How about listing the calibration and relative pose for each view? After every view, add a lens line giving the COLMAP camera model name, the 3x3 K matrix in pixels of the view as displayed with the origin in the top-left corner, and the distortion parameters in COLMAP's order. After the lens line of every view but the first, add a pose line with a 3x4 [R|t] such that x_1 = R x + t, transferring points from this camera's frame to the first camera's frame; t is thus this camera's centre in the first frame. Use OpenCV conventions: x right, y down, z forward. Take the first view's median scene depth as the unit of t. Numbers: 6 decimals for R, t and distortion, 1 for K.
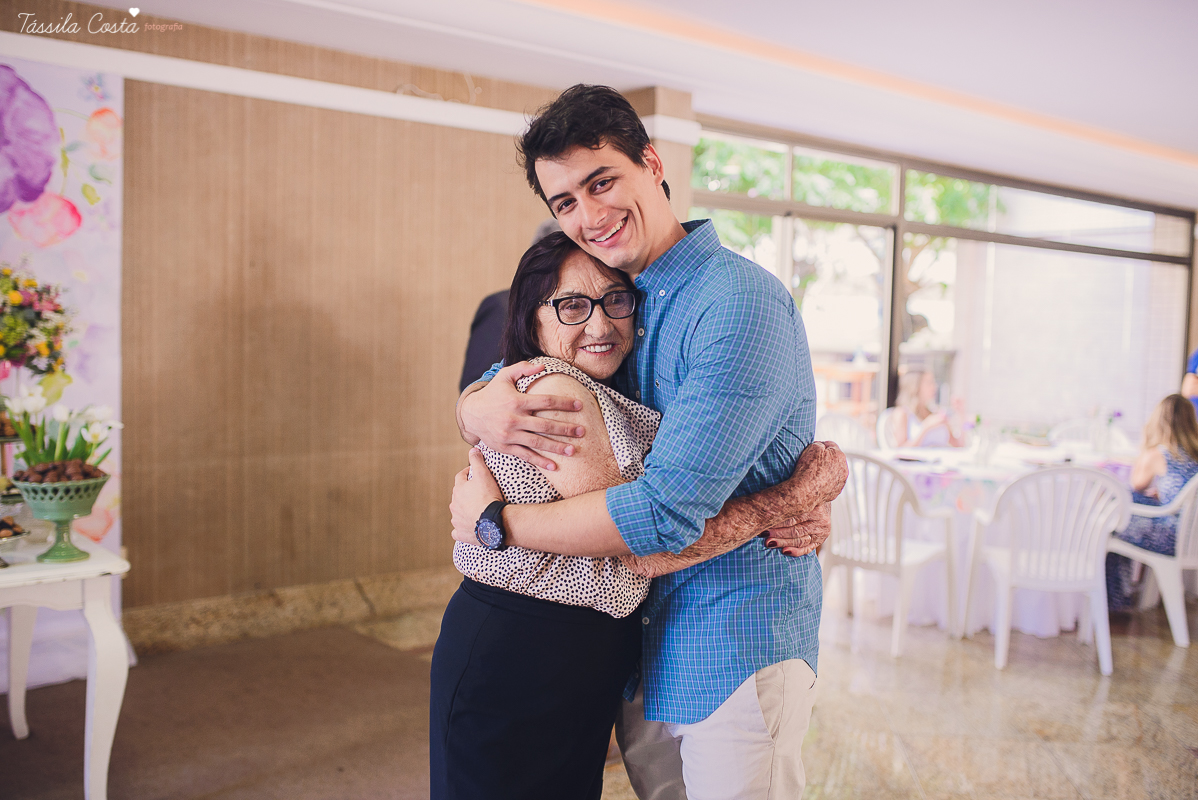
lens RADIAL K [[1157.7, 0, 600.8], [0, 1157.7, 404.3], [0, 0, 1]] dist [-0.019823, 0.000000]
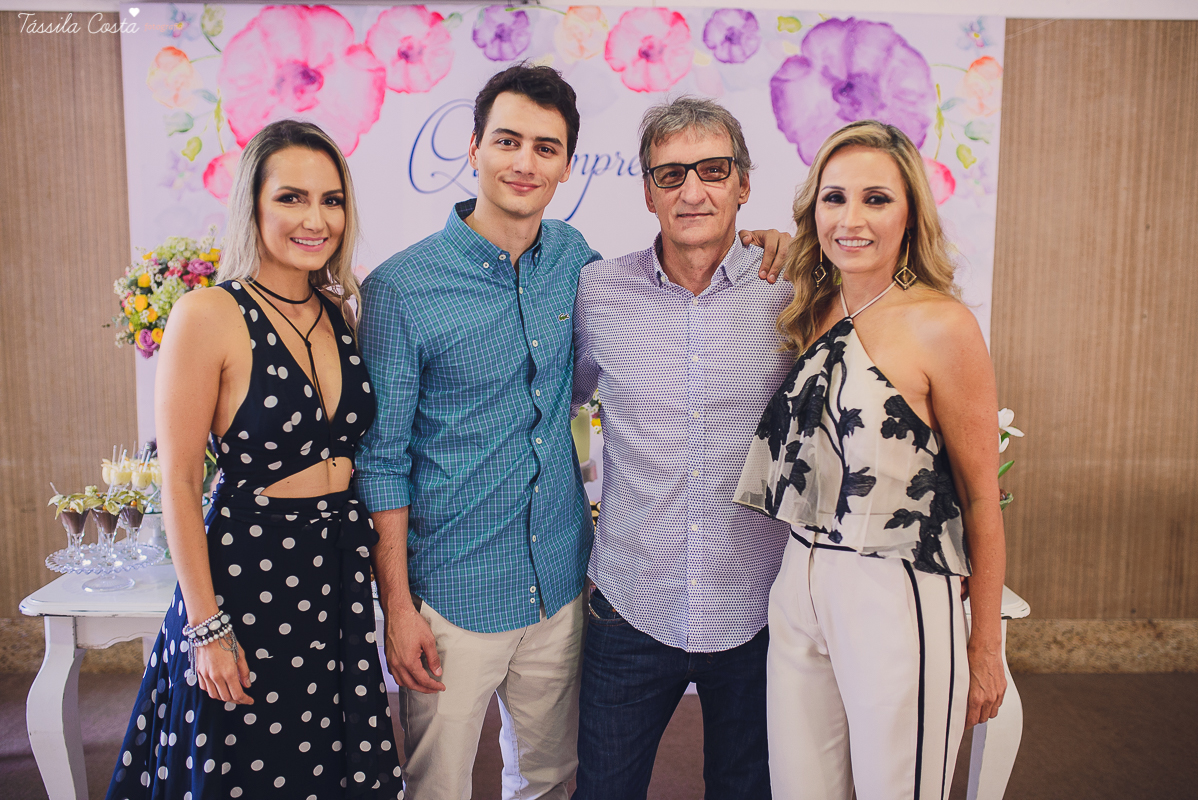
lens RADIAL K [[1162.7, 0, 594.4], [0, 1162.7, 401.9], [0, 0, 1]] dist [-0.030786, 0.000000]
pose [[0.783895, 0.048320, -0.619010, -0.105536], [-0.026954, 0.998676, 0.043823, -0.023940], [0.620308, -0.017668, 0.784159, 0.117148]]
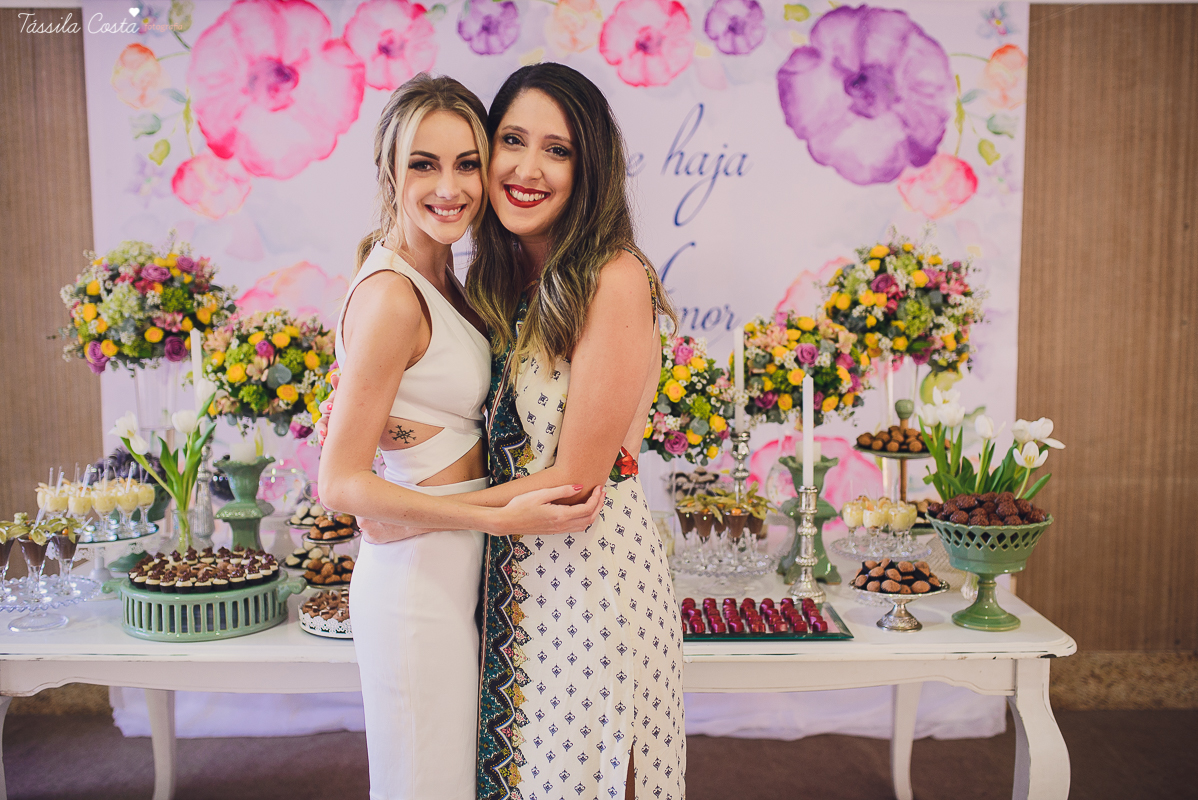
lens RADIAL K [[1162.7, 0, 595.3], [0, 1162.7, 399.9], [0, 0, 1]] dist [-0.030786, 0.000000]
pose [[0.777215, 0.027587, -0.628630, -0.135884], [-0.019107, 0.999612, 0.020244, -0.015413], [0.628945, -0.003723, 0.777441, 0.175925]]
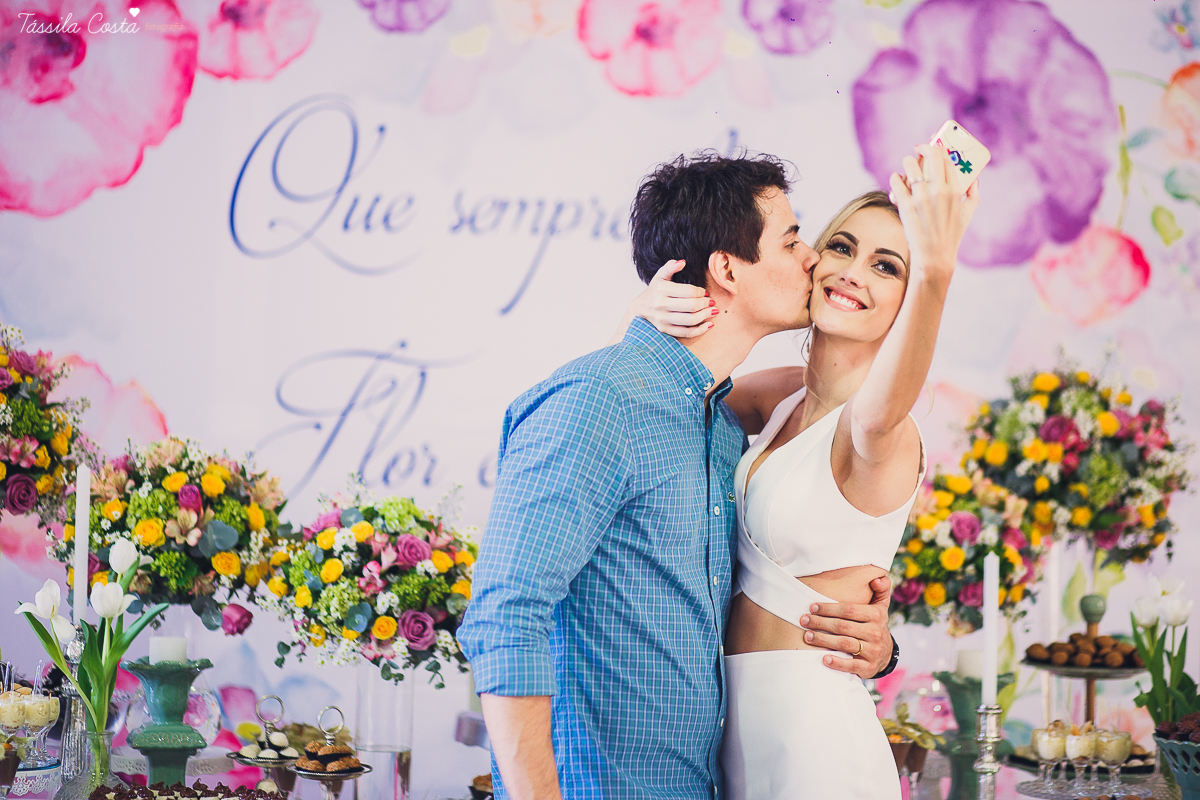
lens RADIAL K [[3003.9, 0, 601.5], [0, 3003.9, 392.4], [0, 0, 1]] dist [-0.101353, 0.000000]
pose [[0.890324, -0.004035, -0.455310, -0.047387], [-0.037883, 0.995837, -0.082903, 0.018877], [0.453749, 0.091059, 0.886465, -0.336995]]
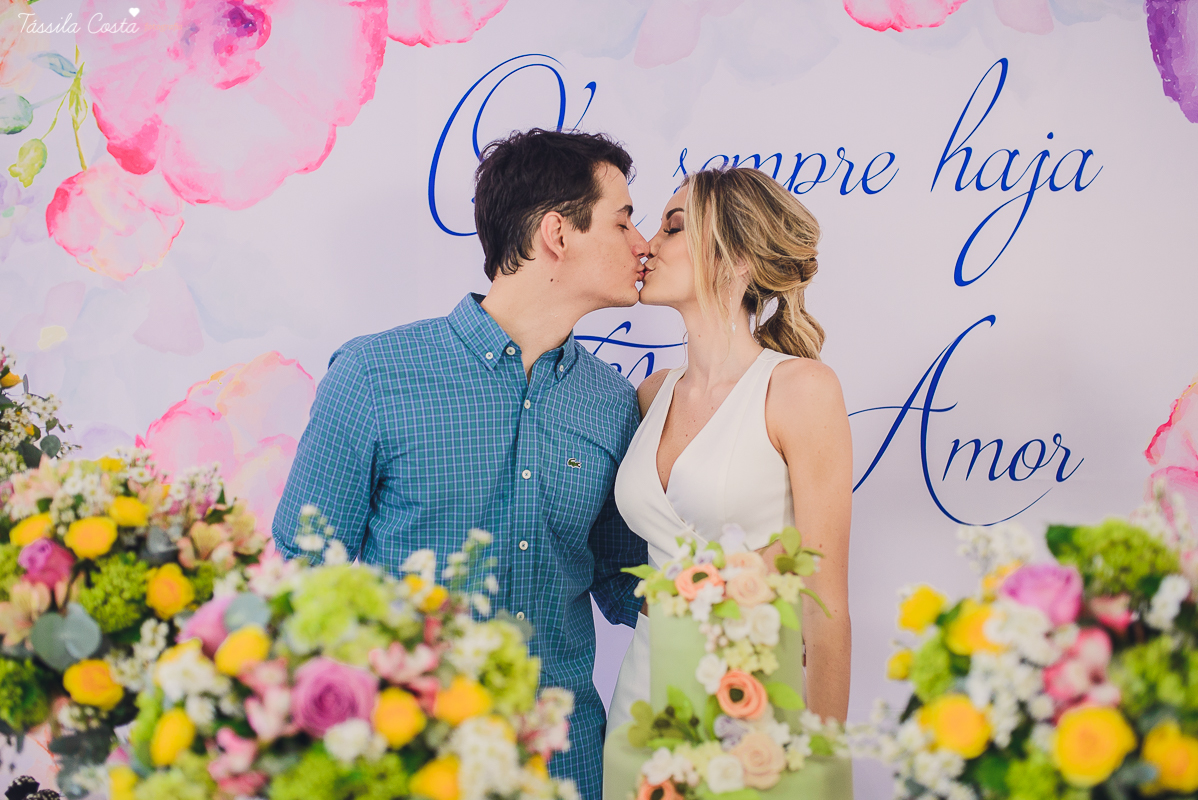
lens RADIAL K [[1162.7, 0, 597.4], [0, 1162.7, 412.4], [0, 0, 1]] dist [-0.030786, 0.000000]
pose [[0.729311, -0.027345, -0.683635, -0.421336], [-0.023484, 0.997612, -0.064957, -0.044300], [0.683779, 0.063428, 0.726928, 0.451898]]
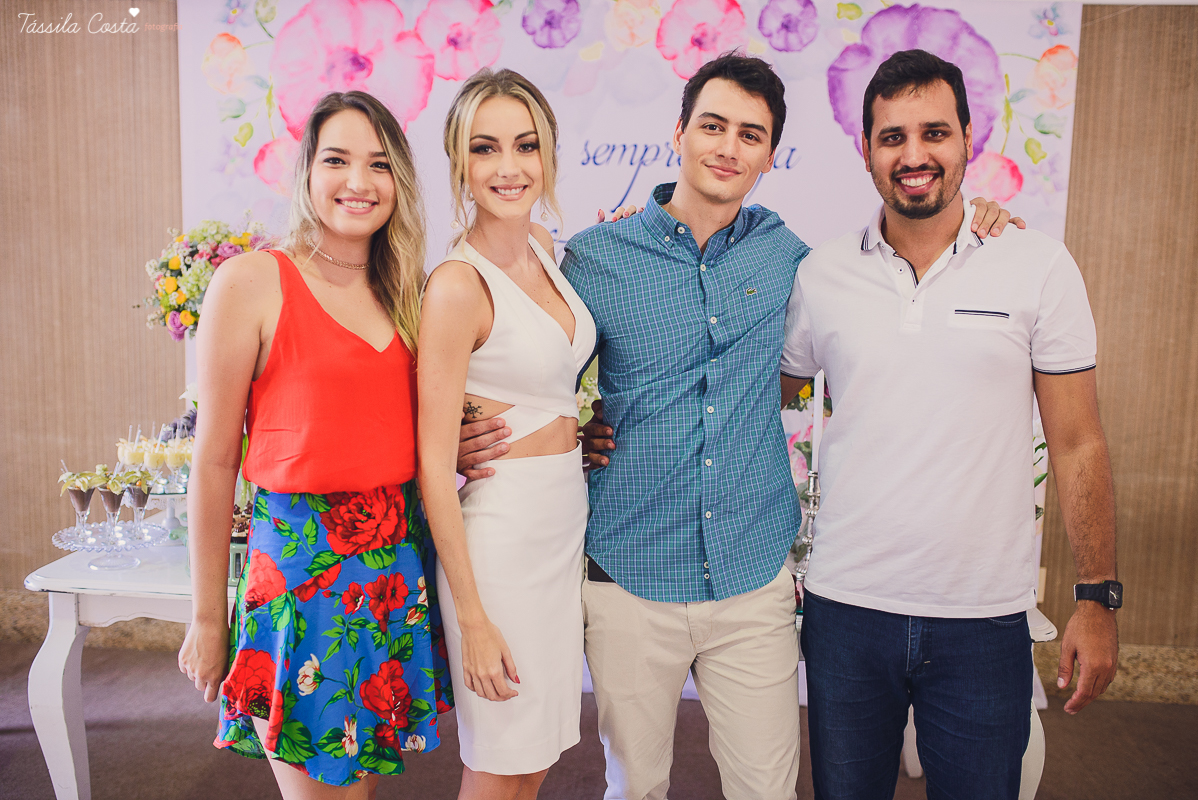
lens RADIAL K [[1162.7, 0, 591.1], [0, 1162.7, 401.0], [0, 0, 1]] dist [-0.030786, 0.000000]
pose [[0.720774, 0.072483, -0.689371, -0.081048], [-0.053507, 0.997368, 0.048922, -0.023455], [0.691102, 0.001625, 0.722755, 0.164922]]
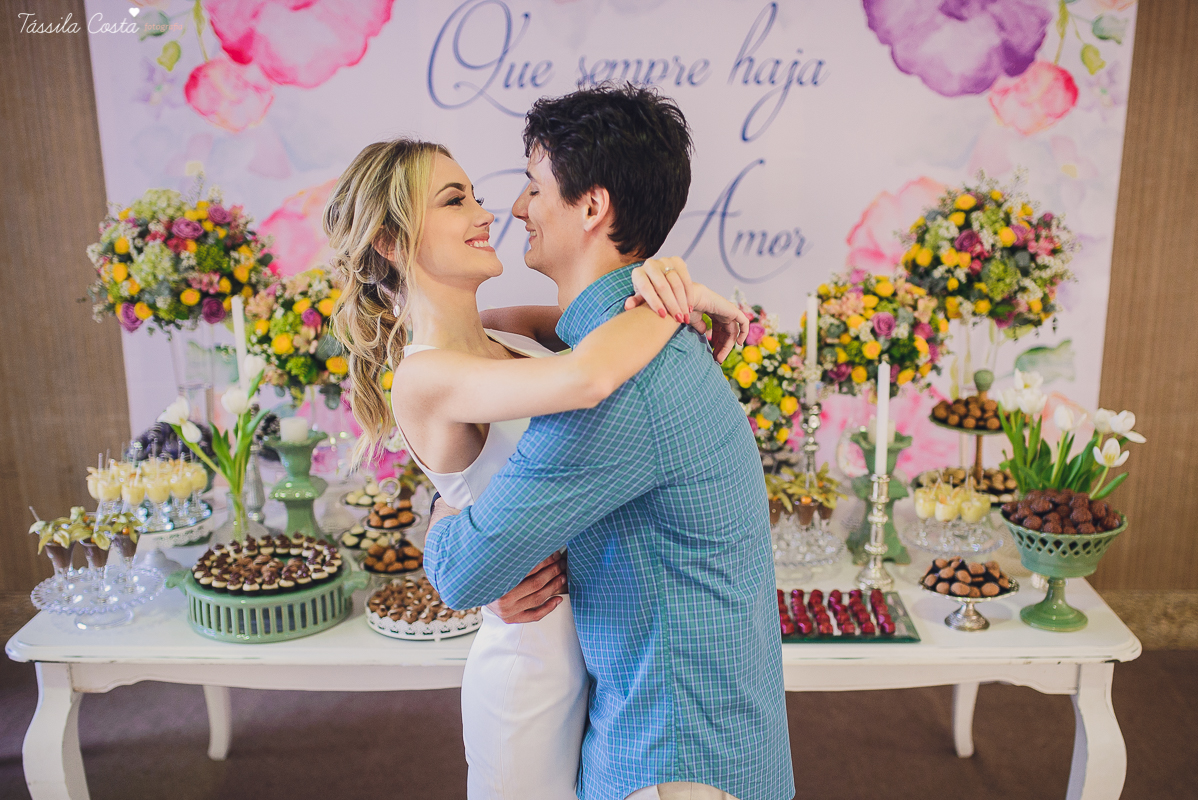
lens RADIAL K [[1313.3, 0, 637.0], [0, 1313.3, 454.9], [0, 0, 1]] dist [-0.026206, 0.000000]
pose [[0.779116, 0.144361, -0.610031, -0.120959], [-0.022498, 0.978935, 0.202927, -0.097399], [0.626475, -0.144379, 0.765952, 0.132235]]
